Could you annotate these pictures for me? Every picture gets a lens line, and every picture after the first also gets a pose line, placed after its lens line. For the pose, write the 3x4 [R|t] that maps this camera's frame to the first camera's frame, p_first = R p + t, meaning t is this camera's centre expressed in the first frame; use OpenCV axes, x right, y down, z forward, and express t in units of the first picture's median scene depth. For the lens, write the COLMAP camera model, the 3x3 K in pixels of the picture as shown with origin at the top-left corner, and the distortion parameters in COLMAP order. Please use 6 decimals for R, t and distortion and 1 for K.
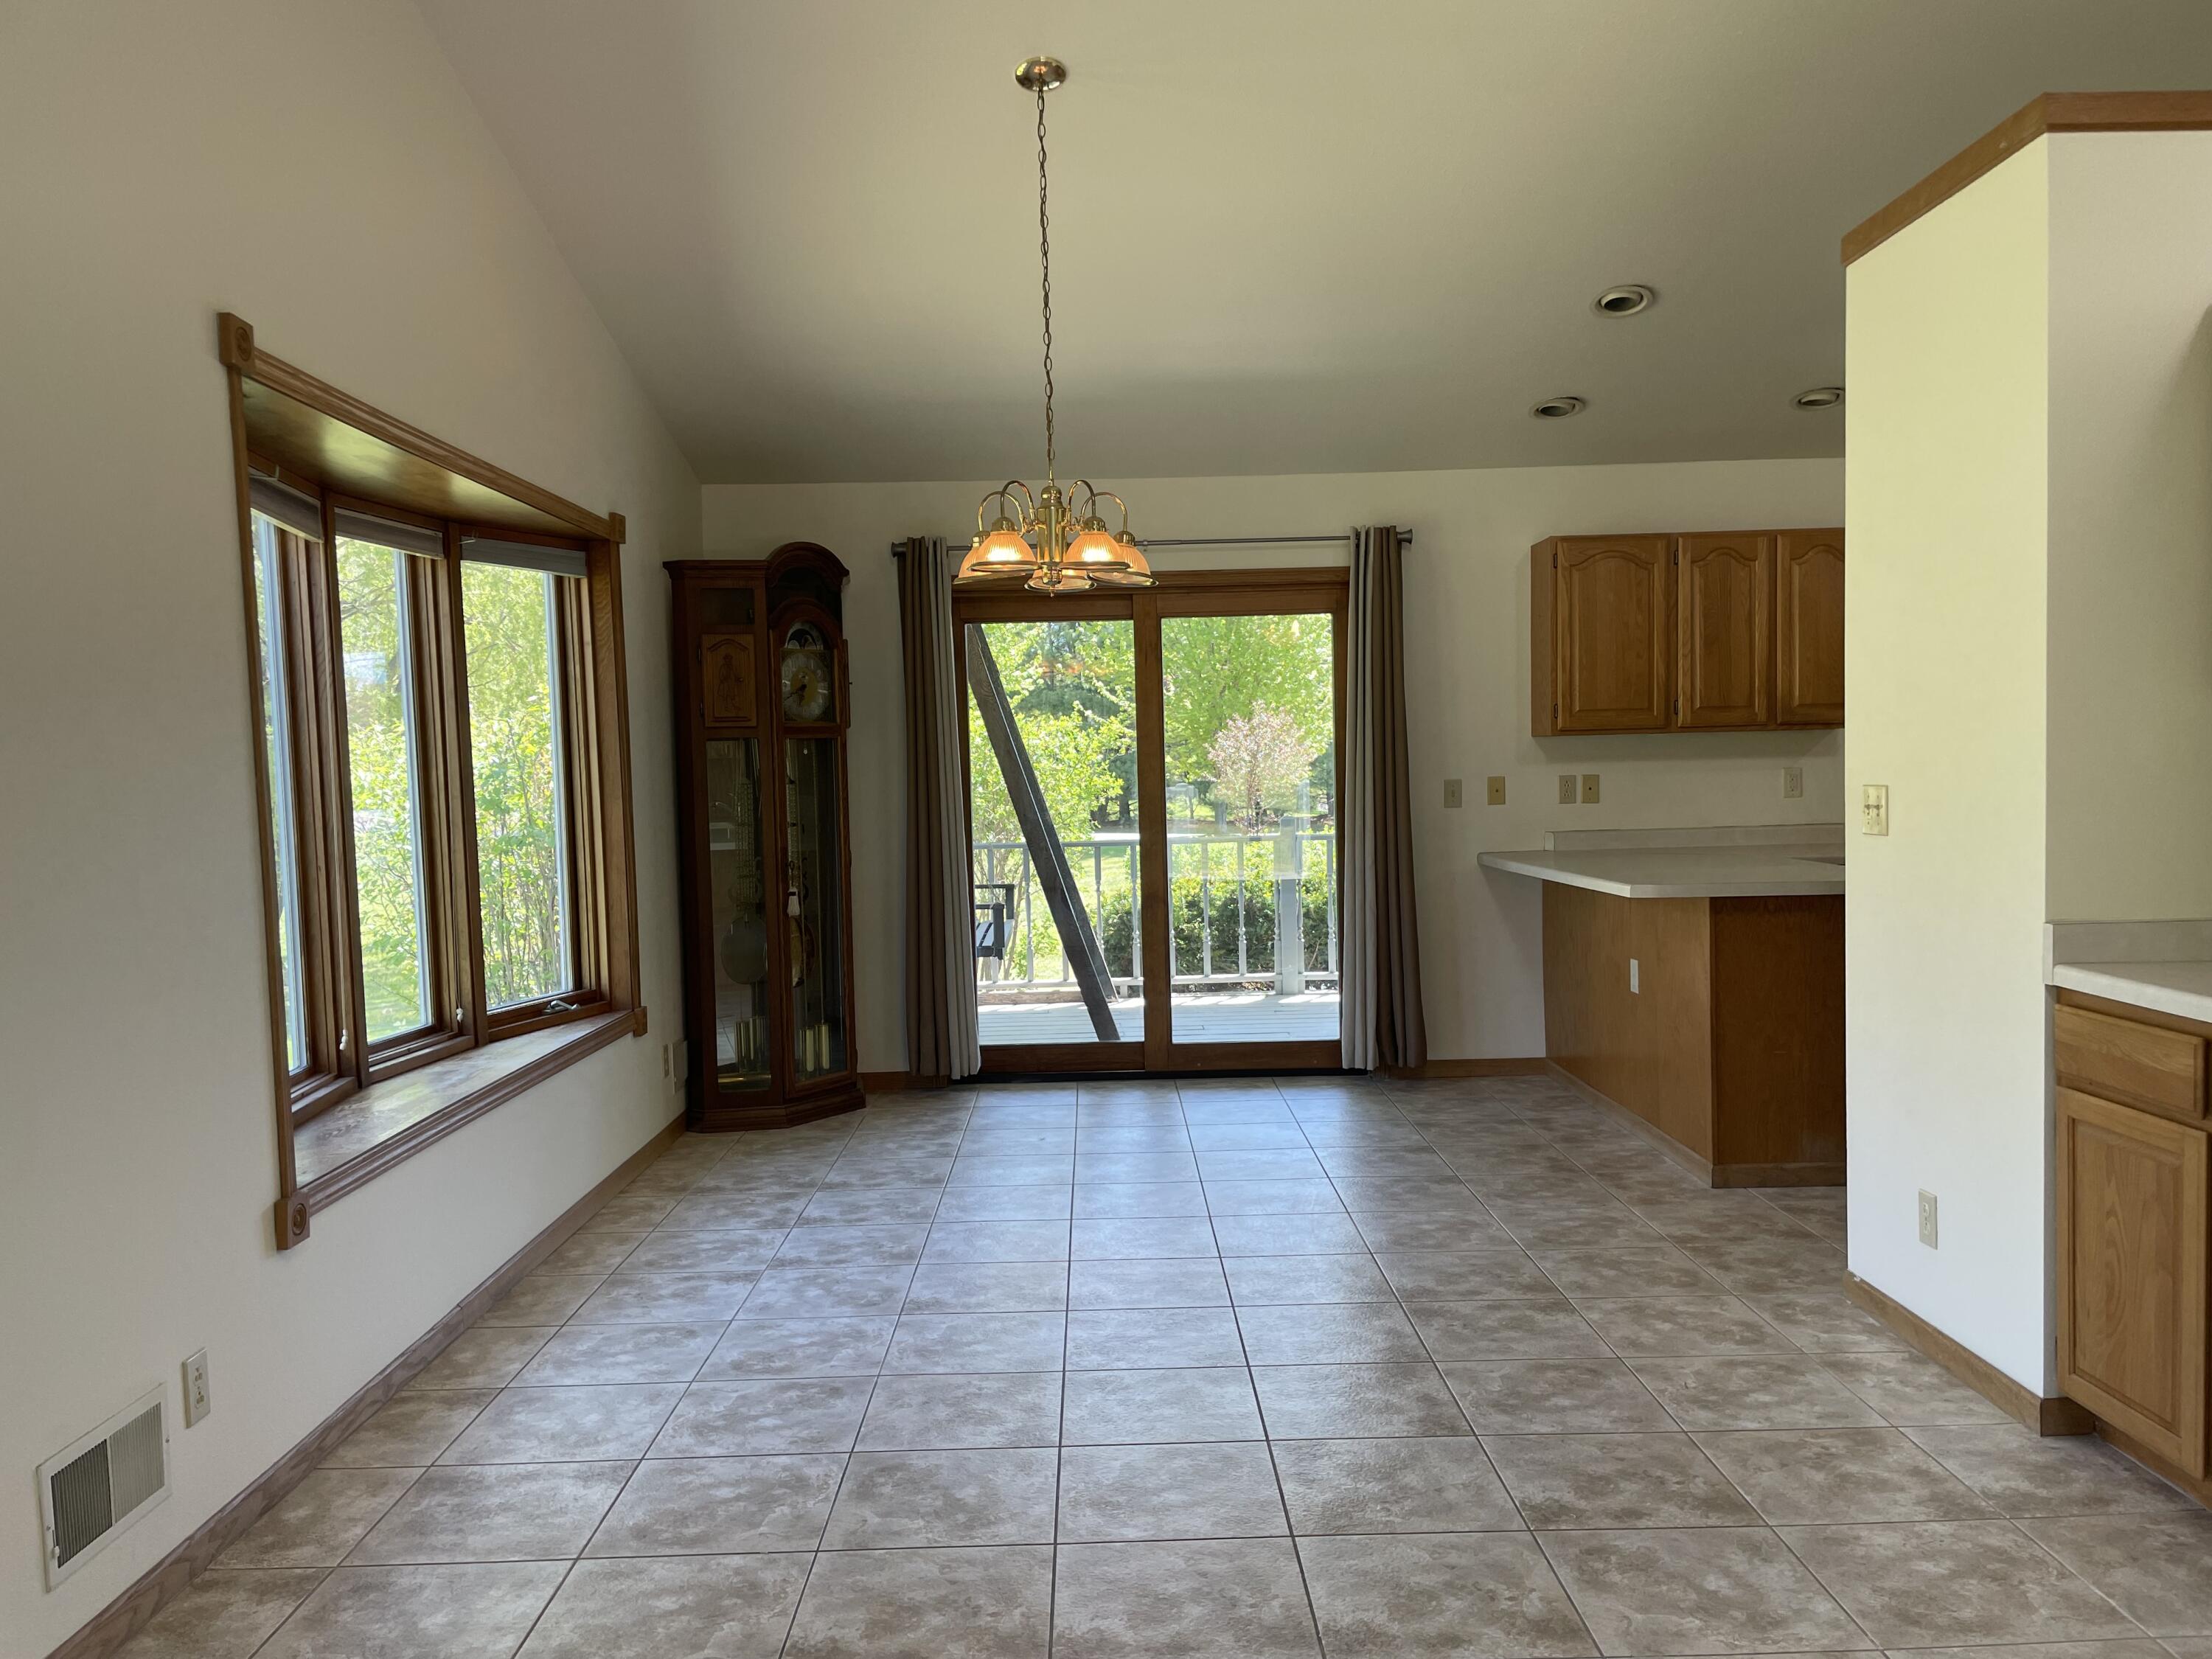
lens RADIAL K [[1675.7, 0, 1106.2], [0, 1675.7, 843.3], [0, 0, 1]] dist [0.073123, -0.066307]
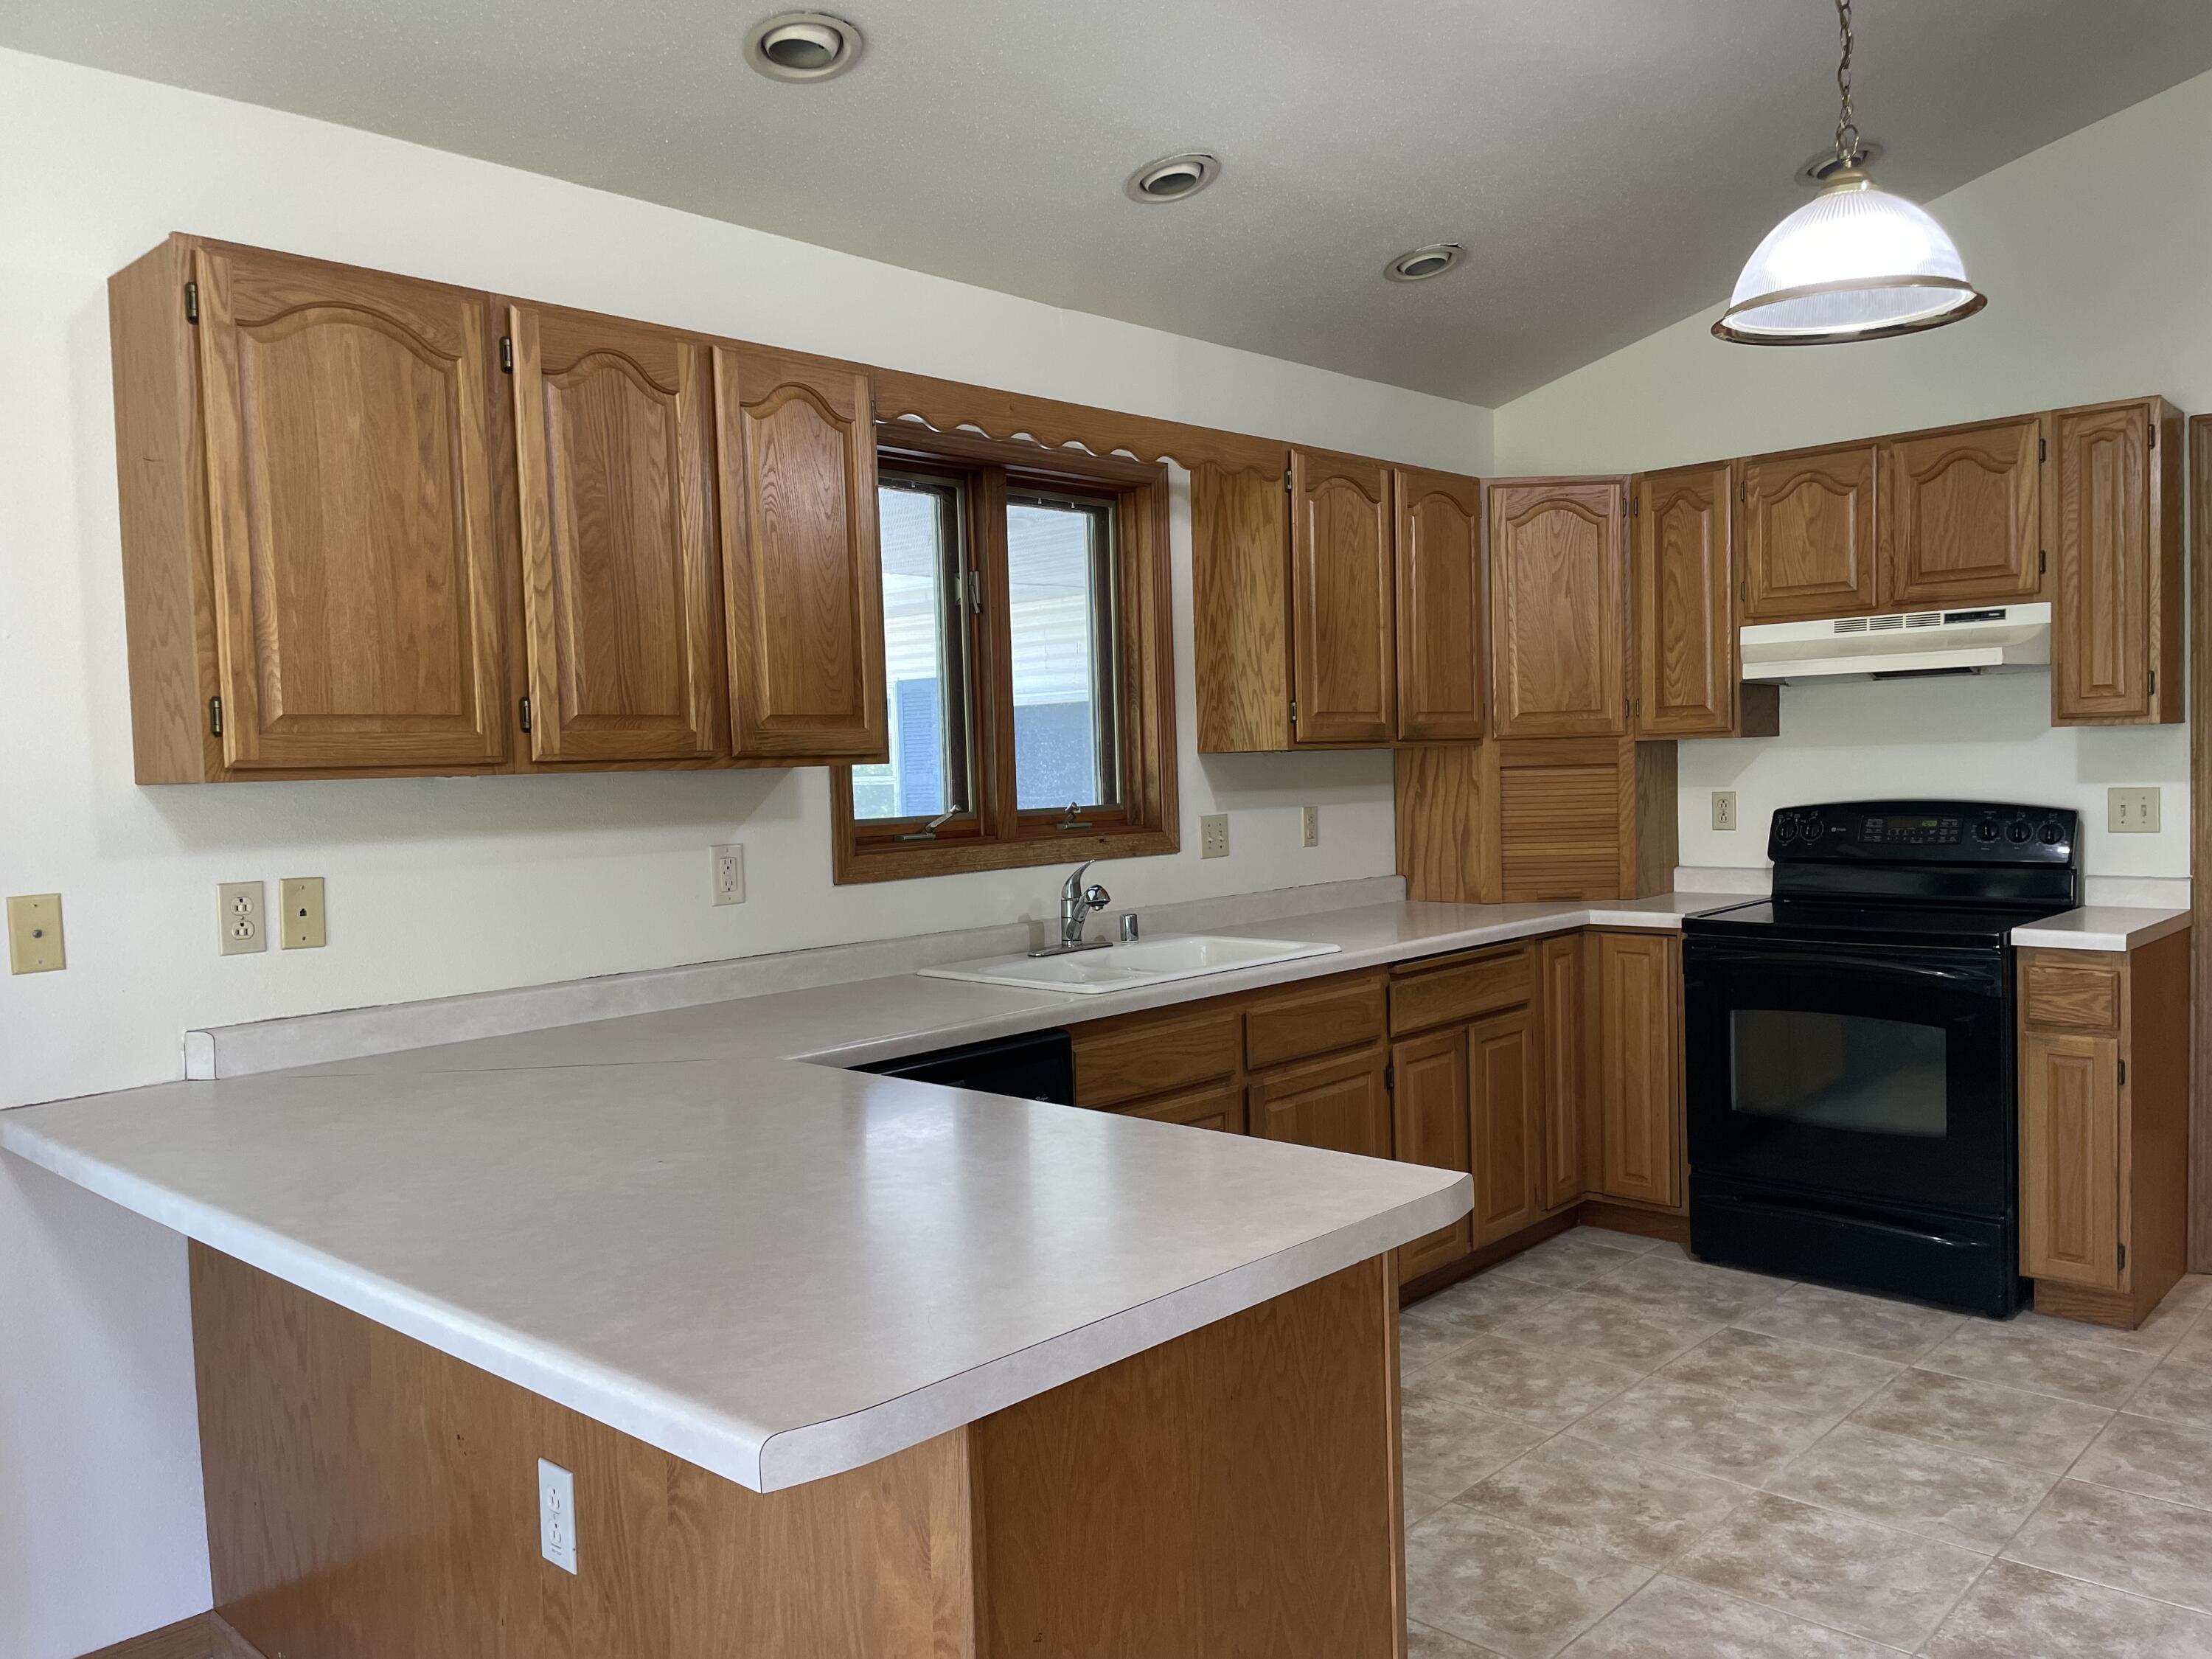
lens RADIAL K [[1675.7, 0, 1083.6], [0, 1675.7, 839.9], [0, 0, 1]] dist [0.073123, -0.066307]
pose [[0.711199, -0.031000, 0.702306, 0.141562], [0.048839, 0.998792, -0.005371, -0.040664], [-0.701292, 0.038120, 0.711855, 0.608590]]
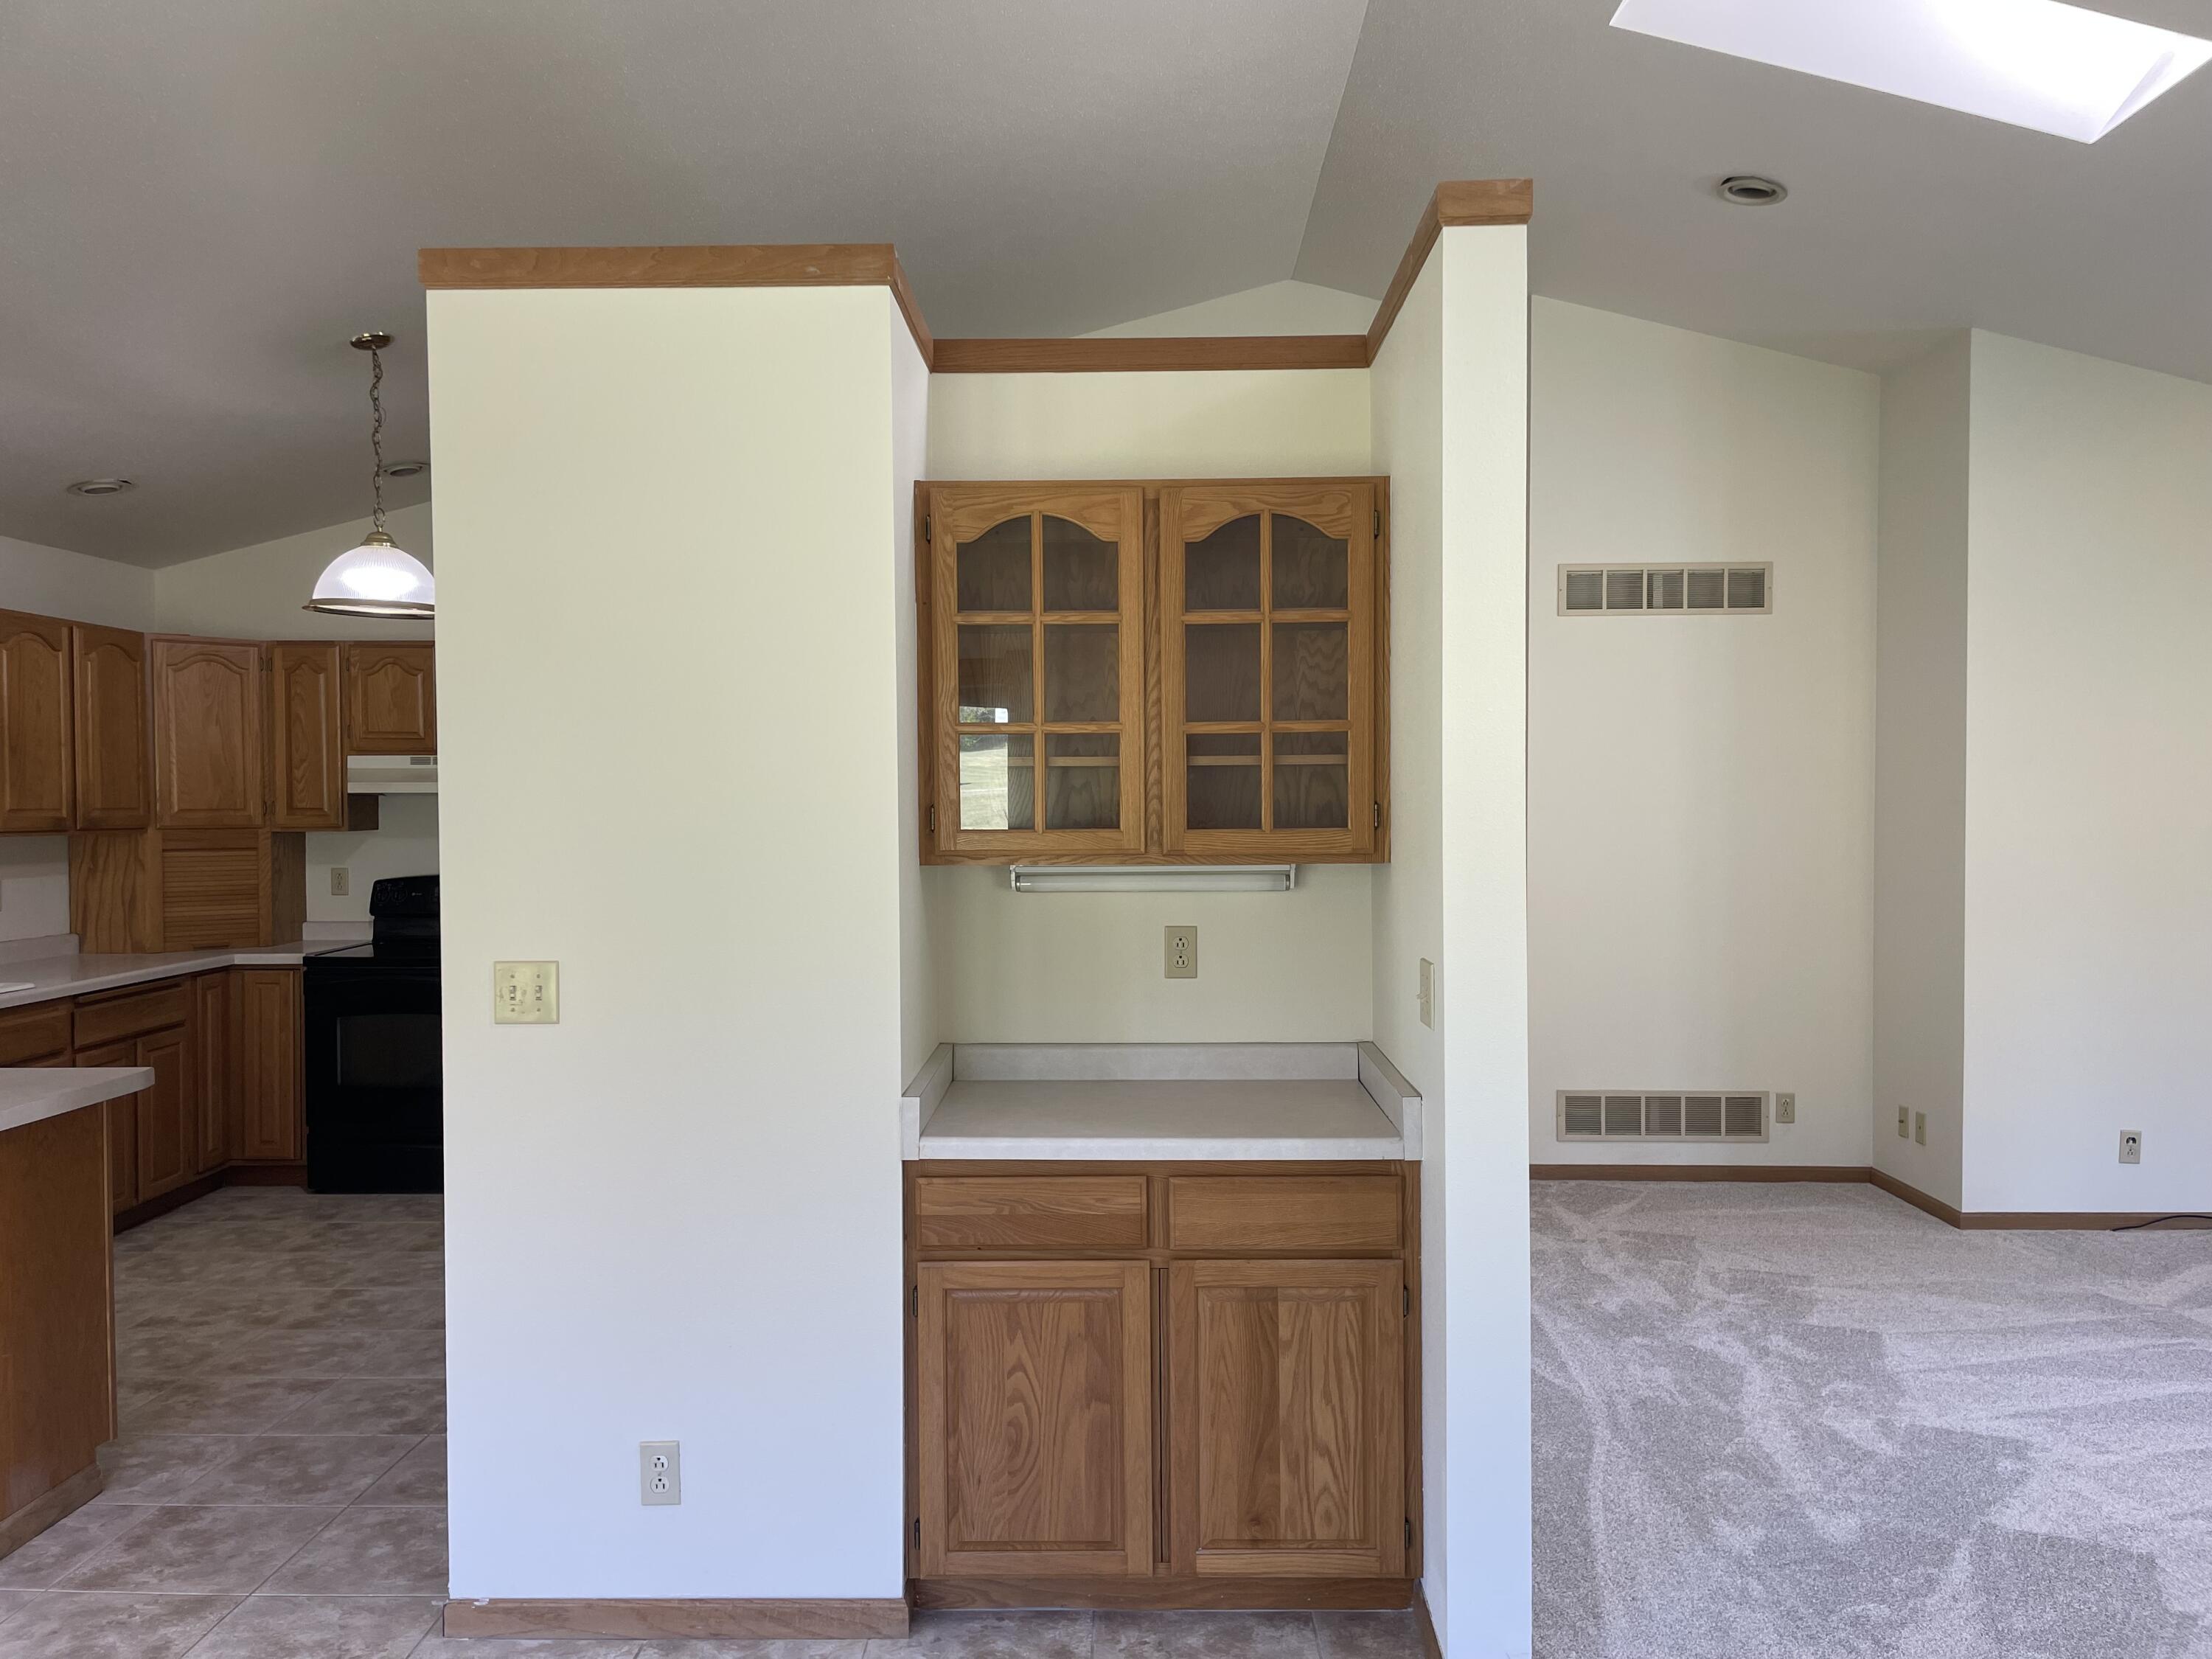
lens RADIAL K [[1675.7, 0, 1100.4], [0, 1675.7, 851.1], [0, 0, 1]] dist [0.073123, -0.066307]
pose [[0.038894, -0.006637, 0.999221, -0.191591], [0.050647, 0.998706, 0.004663, -0.043750], [-0.997959, 0.050427, 0.039180, 0.413082]]
